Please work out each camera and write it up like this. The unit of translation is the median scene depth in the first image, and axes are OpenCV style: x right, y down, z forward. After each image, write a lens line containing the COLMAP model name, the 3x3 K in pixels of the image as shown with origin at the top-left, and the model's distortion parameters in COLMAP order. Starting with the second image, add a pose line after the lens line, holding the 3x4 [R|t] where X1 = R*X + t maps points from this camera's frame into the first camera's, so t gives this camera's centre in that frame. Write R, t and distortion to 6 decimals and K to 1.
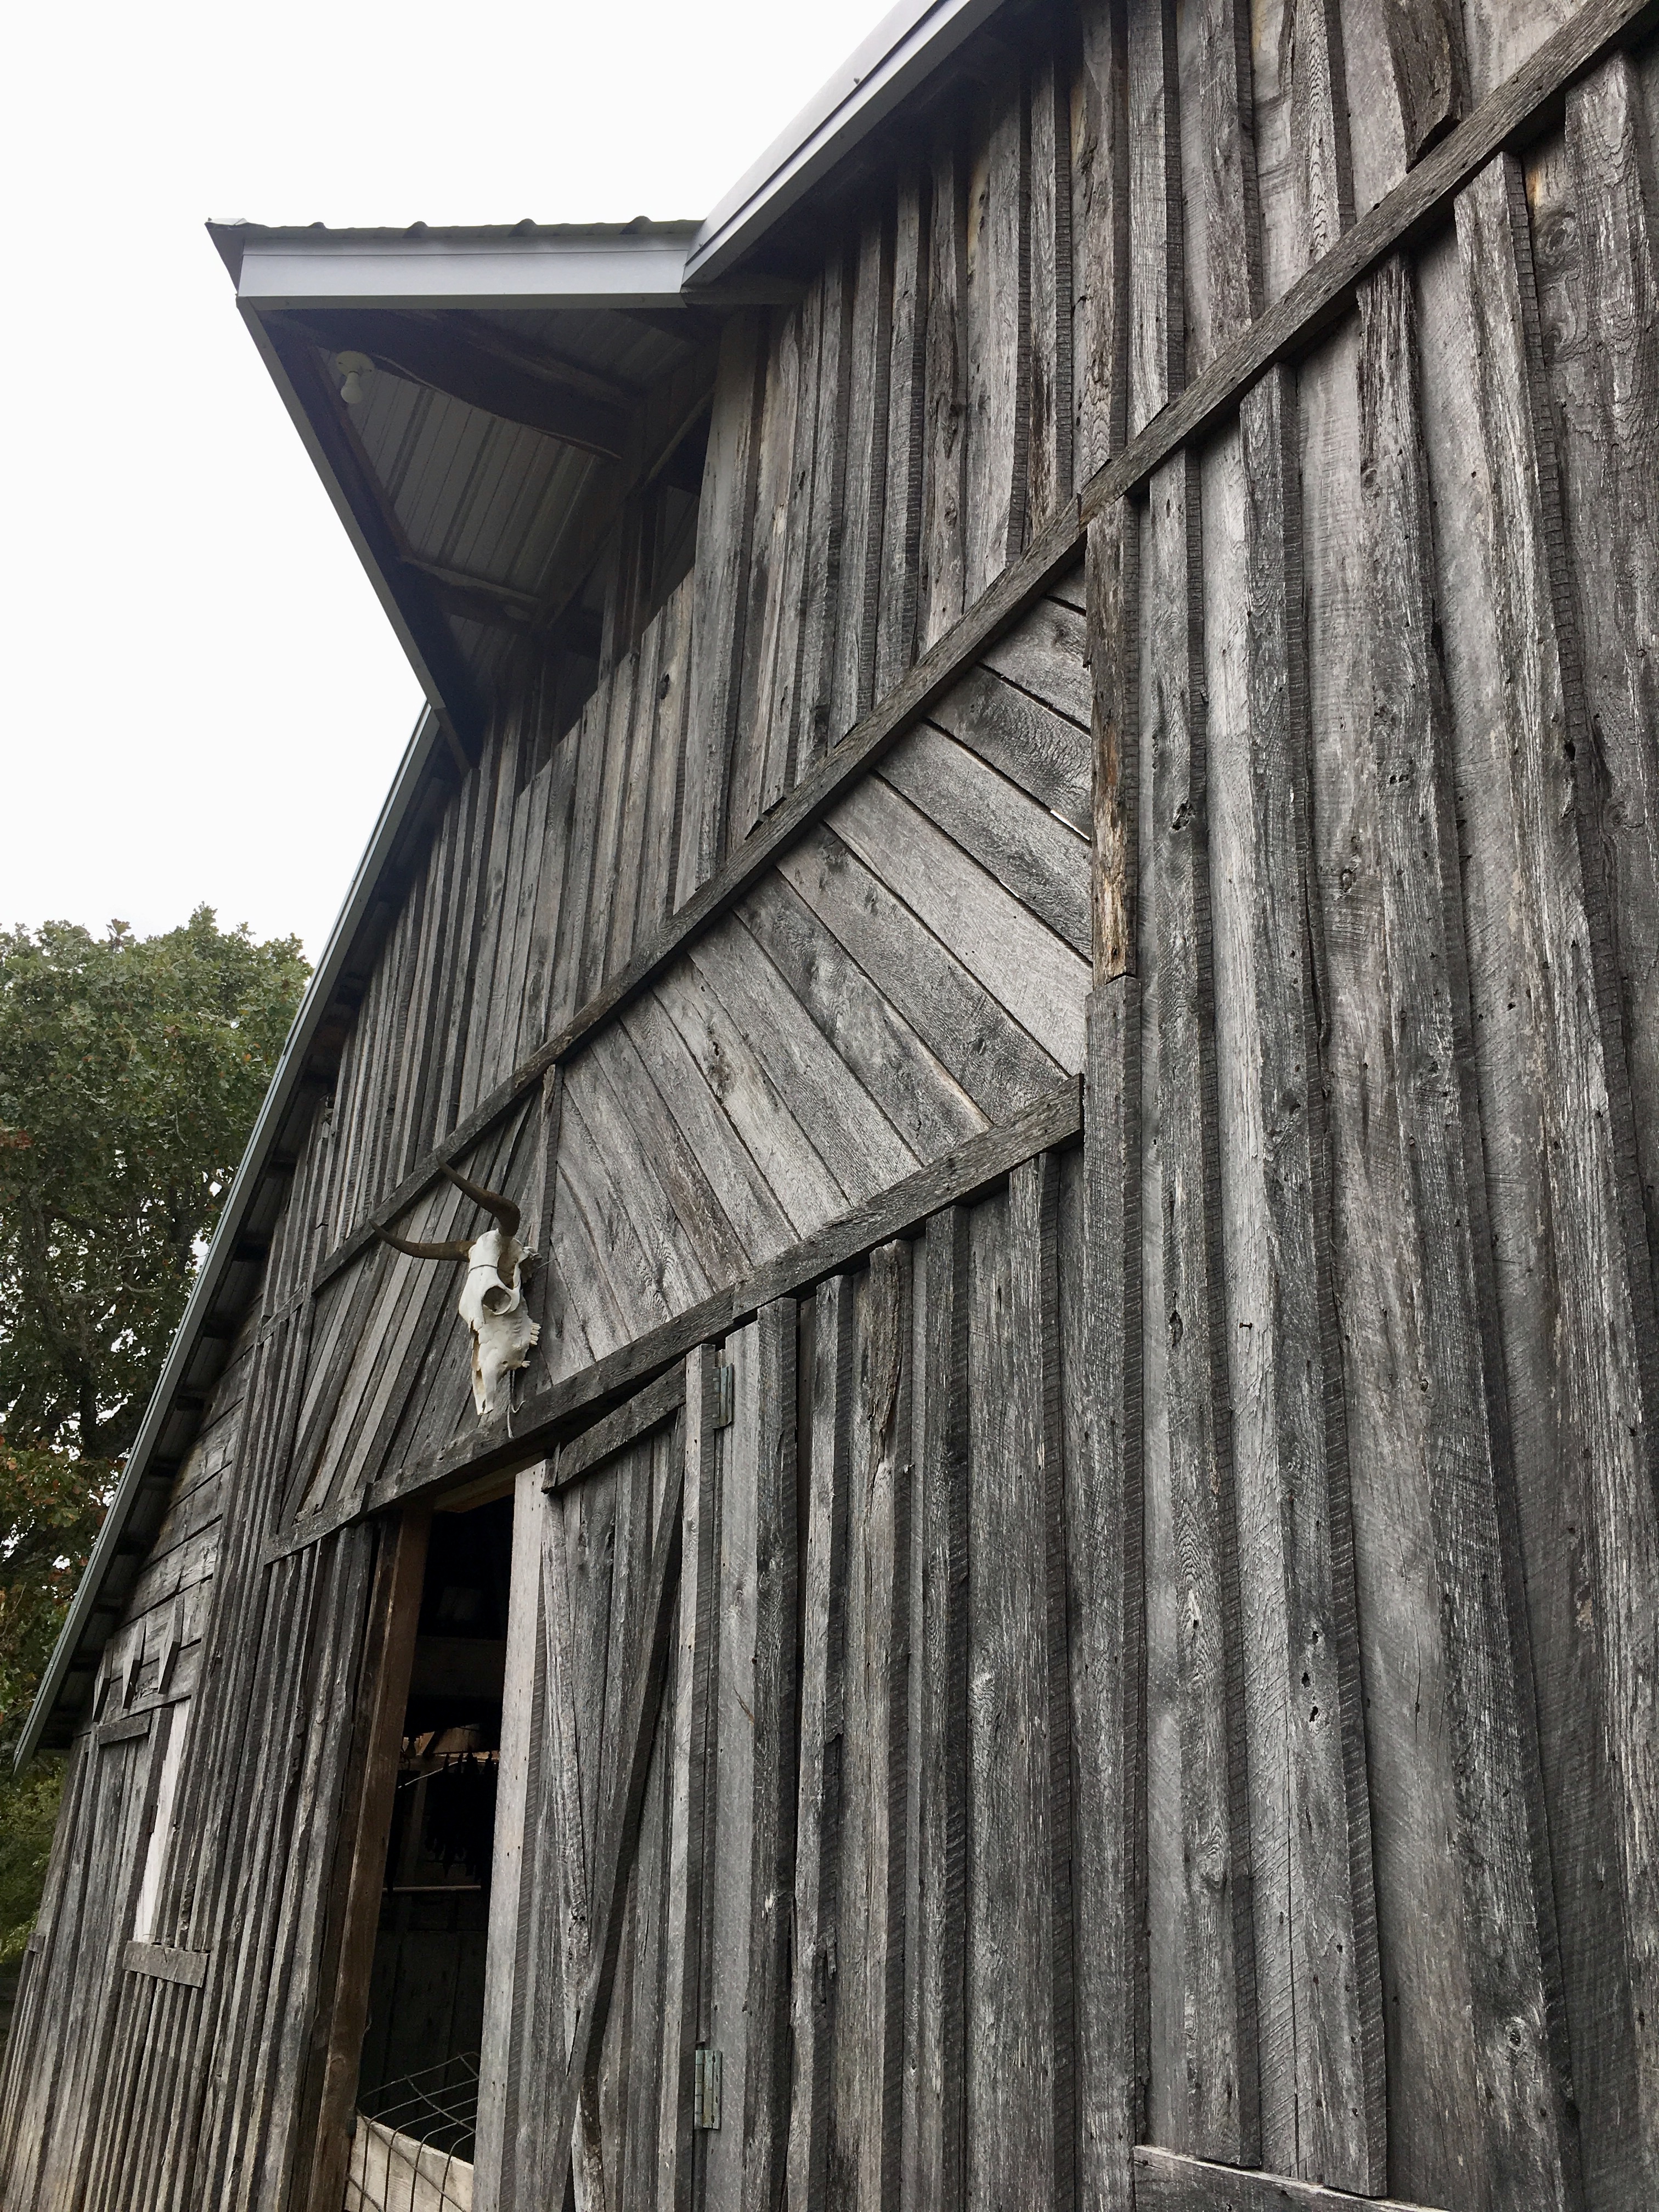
lens RADIAL K [[1874.9, 0, 825.6], [0, 1874.9, 1102.4], [0, 0, 1]] dist [0.045329, -0.001825]
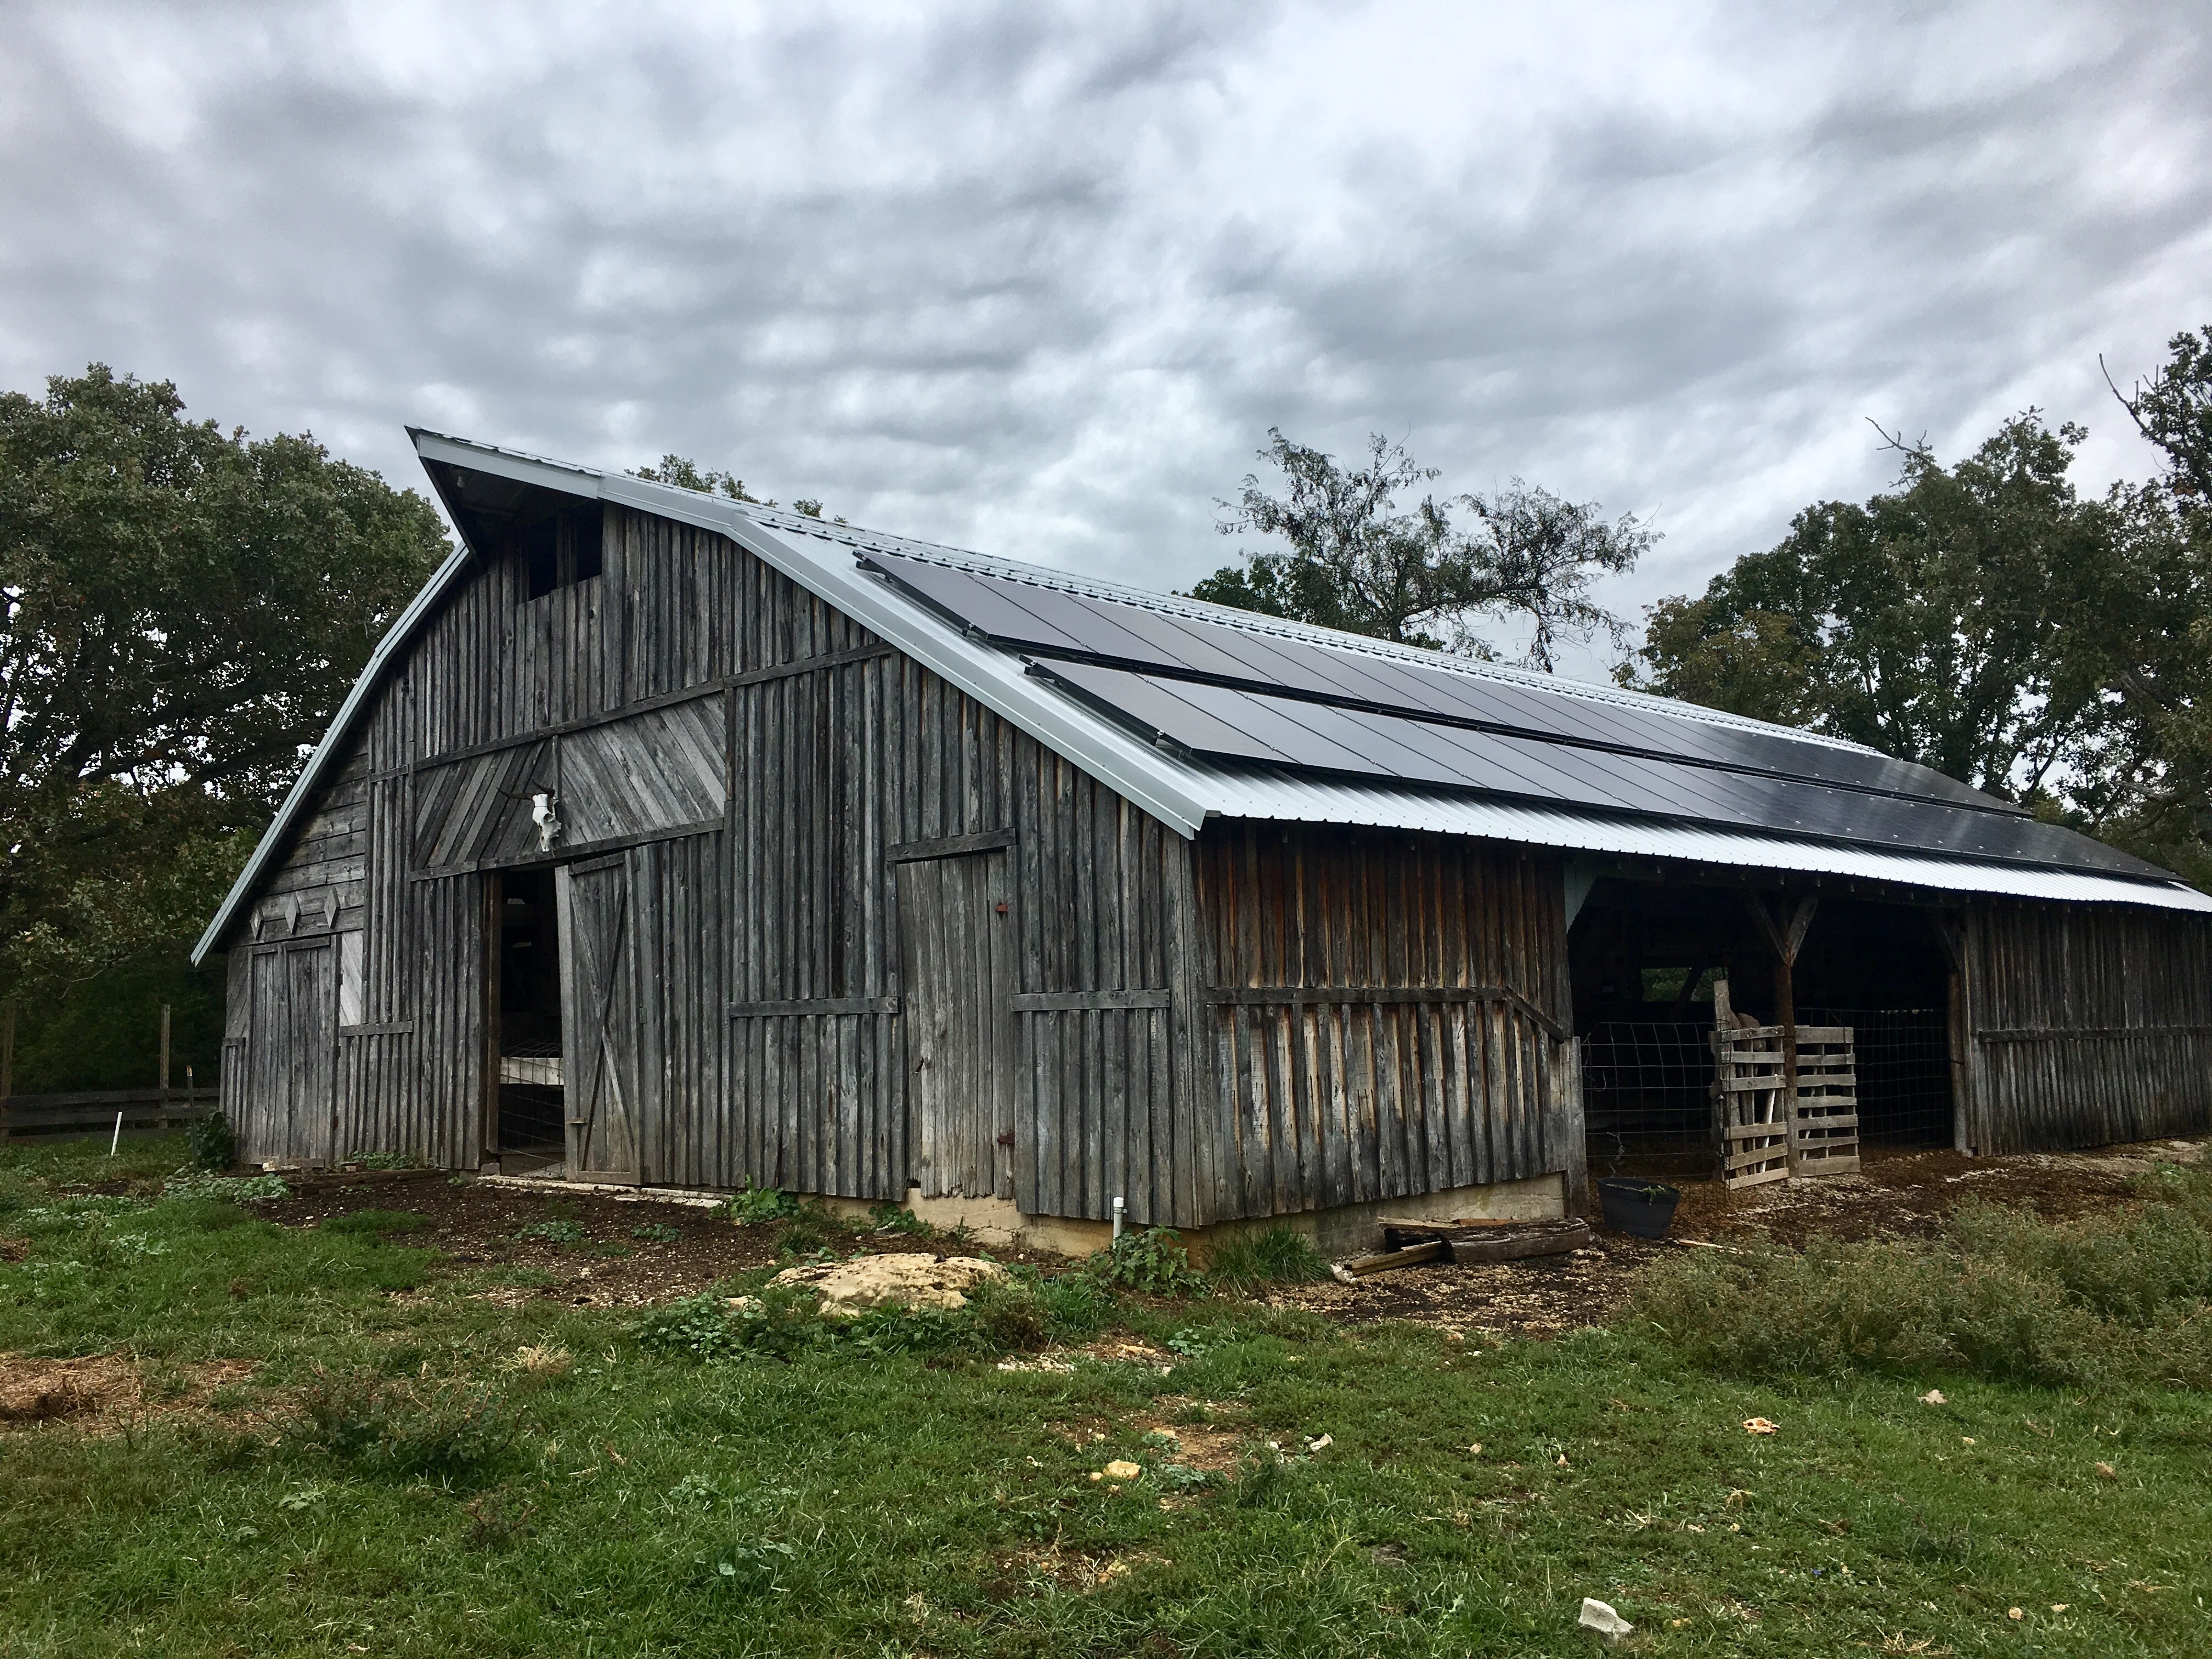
lens RADIAL K [[1874.9, 0, 1113.3], [0, 1874.9, 824.1], [0, 0, 1]] dist [0.045329, -0.001825]
pose [[0.955349, -0.035861, 0.293297, -0.264498], [-0.049245, 0.959402, 0.277709, -1.119304], [-0.291349, -0.279752, 0.914798, -3.028138]]
